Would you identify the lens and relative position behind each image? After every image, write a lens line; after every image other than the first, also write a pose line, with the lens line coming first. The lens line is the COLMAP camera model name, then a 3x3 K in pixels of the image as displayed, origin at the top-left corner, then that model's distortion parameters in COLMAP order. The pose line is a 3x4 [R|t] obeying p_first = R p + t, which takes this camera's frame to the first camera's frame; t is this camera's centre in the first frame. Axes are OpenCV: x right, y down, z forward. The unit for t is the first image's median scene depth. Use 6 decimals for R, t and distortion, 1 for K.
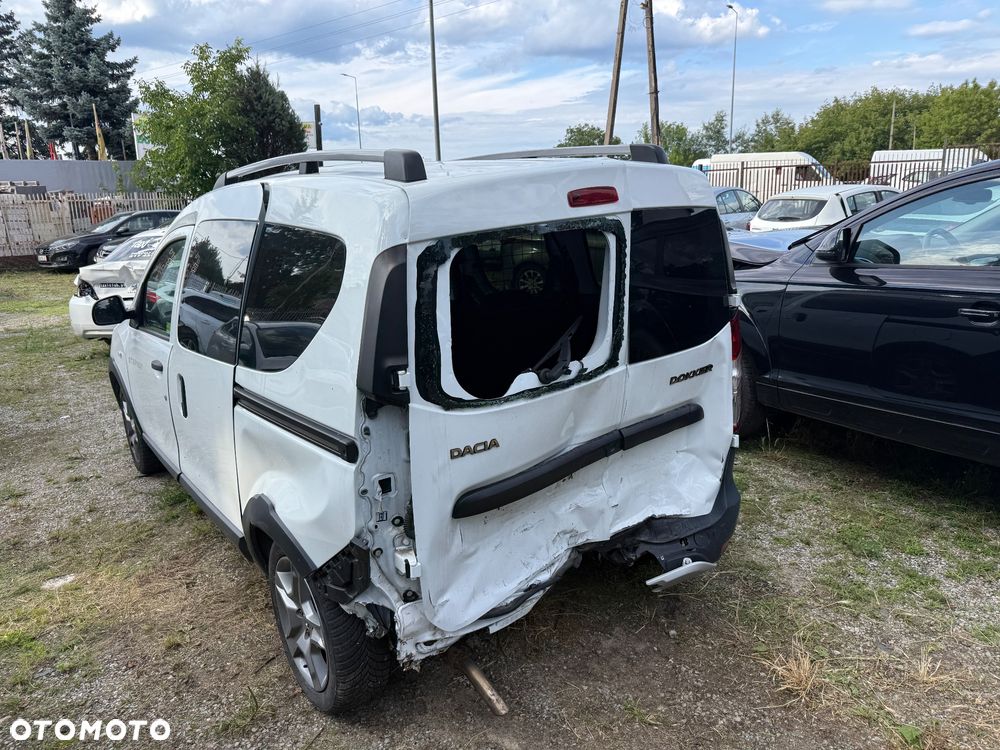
lens RADIAL K [[724.7, 0, 507.1], [0, 724.7, 366.2], [0, 0, 1]] dist [0.008116, -0.010067]
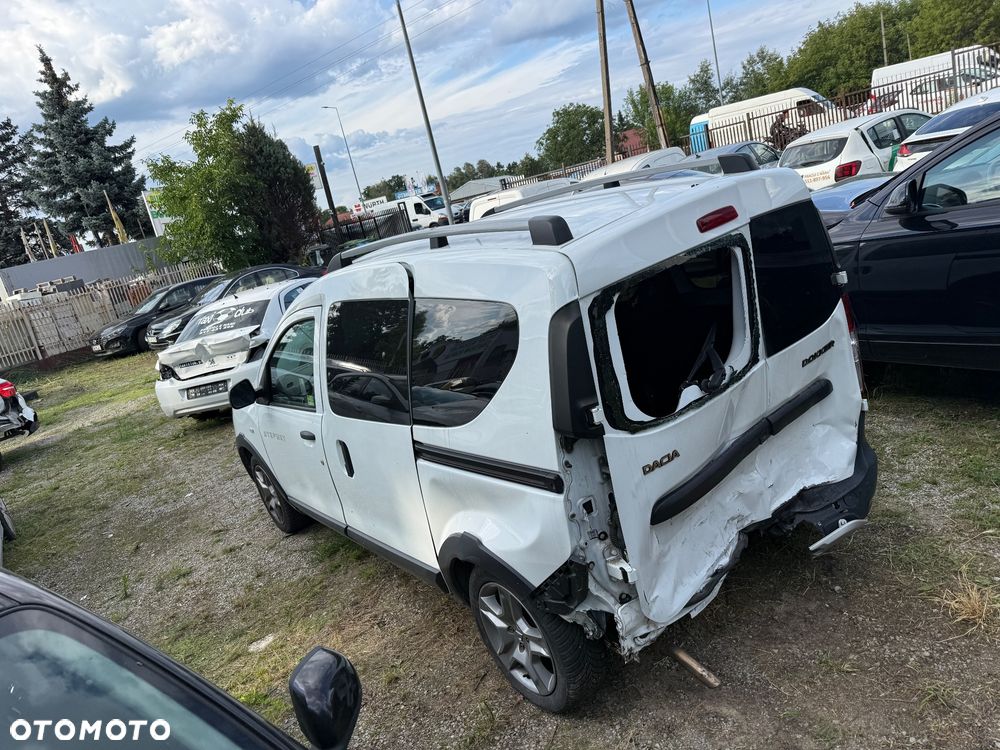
lens RADIAL K [[727.5, 0, 500.0], [0, 727.5, 375.0], [0, 0, 1]] dist [0.004921, -0.006418]
pose [[0.979329, -0.195405, -0.052271, -0.137824], [0.196305, 0.980462, 0.012620, -0.055468], [0.048783, -0.022620, 0.998553, -0.099878]]
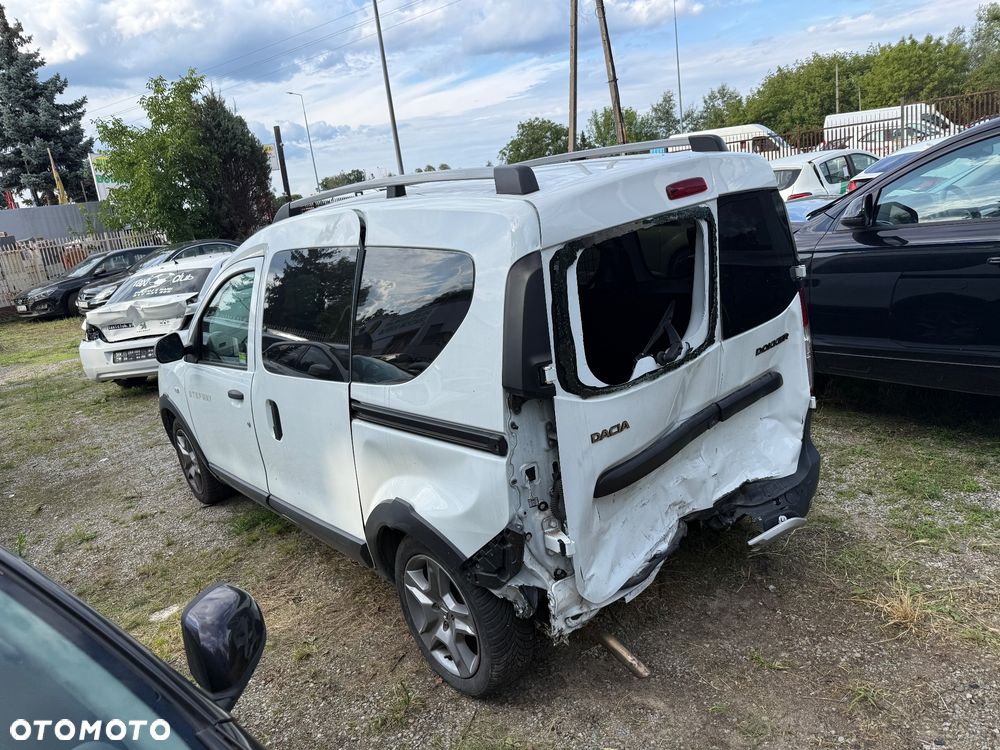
lens RADIAL K [[727.5, 0, 498.8], [0, 727.5, 363.5], [0, 0, 1]] dist [0.002933, -0.005143]
pose [[0.993575, -0.109954, 0.026818, -0.152386], [0.110037, 0.993926, -0.001624, -0.002654], [-0.026476, 0.004564, 0.999639, -0.057184]]
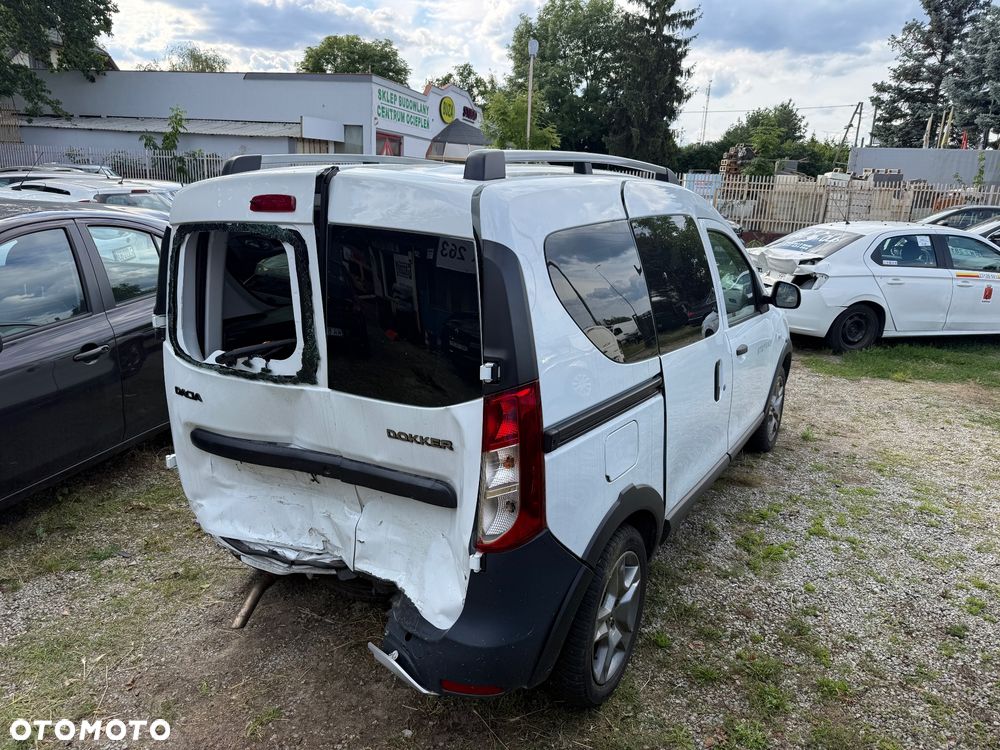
lens RADIAL K [[724.7, 0, 507.1], [0, 724.7, 366.2], [0, 0, 1]] dist [0.008116, -0.010067]
pose [[0.380837, 0.276974, -0.882184, 0.832004], [-0.261900, 0.947322, 0.184364, -0.203690], [0.886776, 0.160831, 0.433314, 0.618478]]
